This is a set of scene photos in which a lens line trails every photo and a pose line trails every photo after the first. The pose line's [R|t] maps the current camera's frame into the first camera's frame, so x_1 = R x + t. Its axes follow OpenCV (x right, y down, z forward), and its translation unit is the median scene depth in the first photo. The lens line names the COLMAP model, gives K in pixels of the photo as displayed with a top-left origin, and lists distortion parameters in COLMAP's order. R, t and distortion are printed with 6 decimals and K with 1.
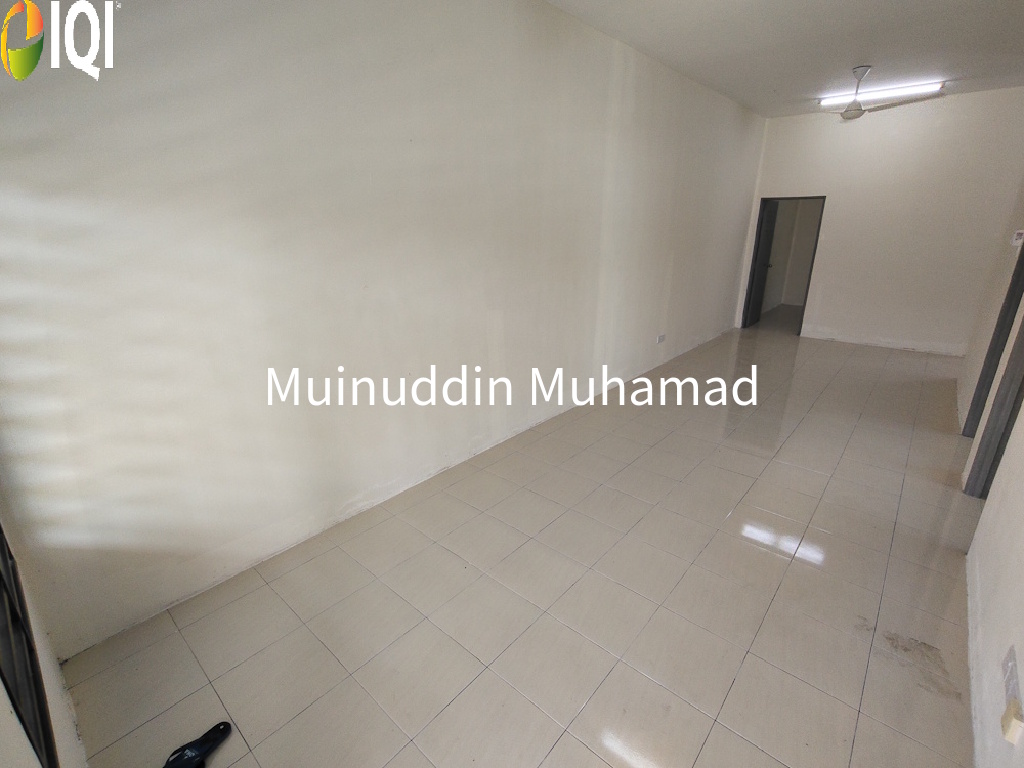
lens RADIAL K [[480.7, 0, 508.9], [0, 480.7, 384.3], [0, 0, 1]] dist [-0.001770, 0.001135]
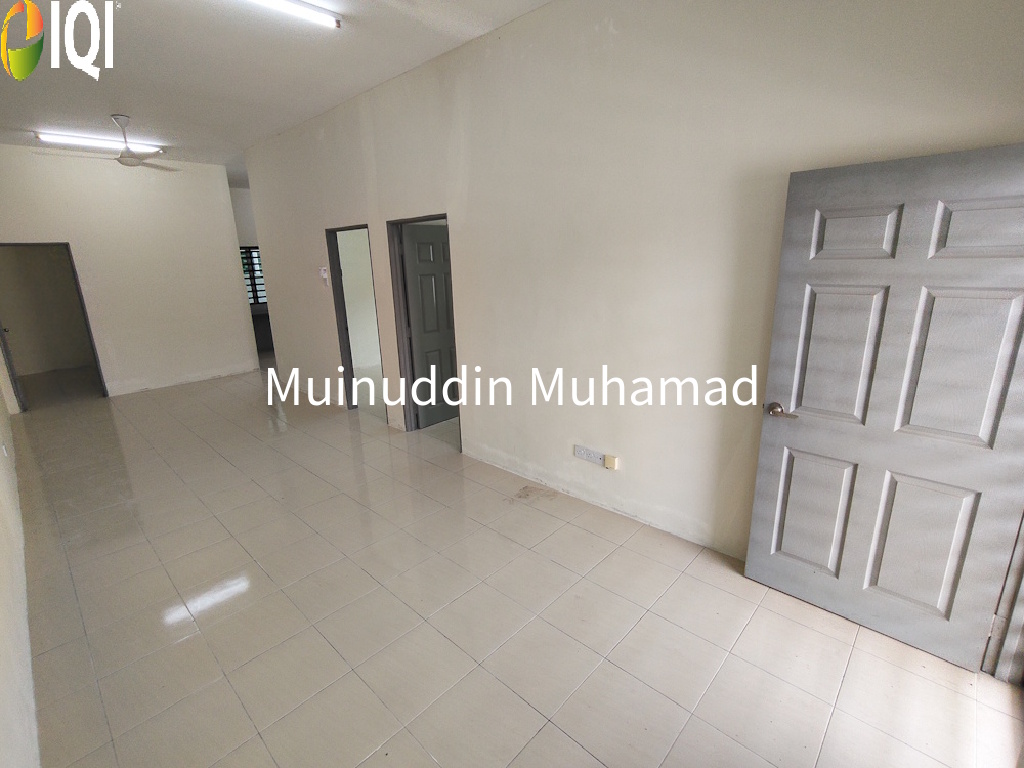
lens RADIAL K [[480.7, 0, 508.9], [0, 480.7, 384.3], [0, 0, 1]] dist [-0.001770, 0.001135]
pose [[0.033515, -0.260847, 0.964798, -0.248452], [0.352786, 0.906288, 0.232773, -0.080079], [-0.935104, 0.332566, 0.122398, 0.232803]]
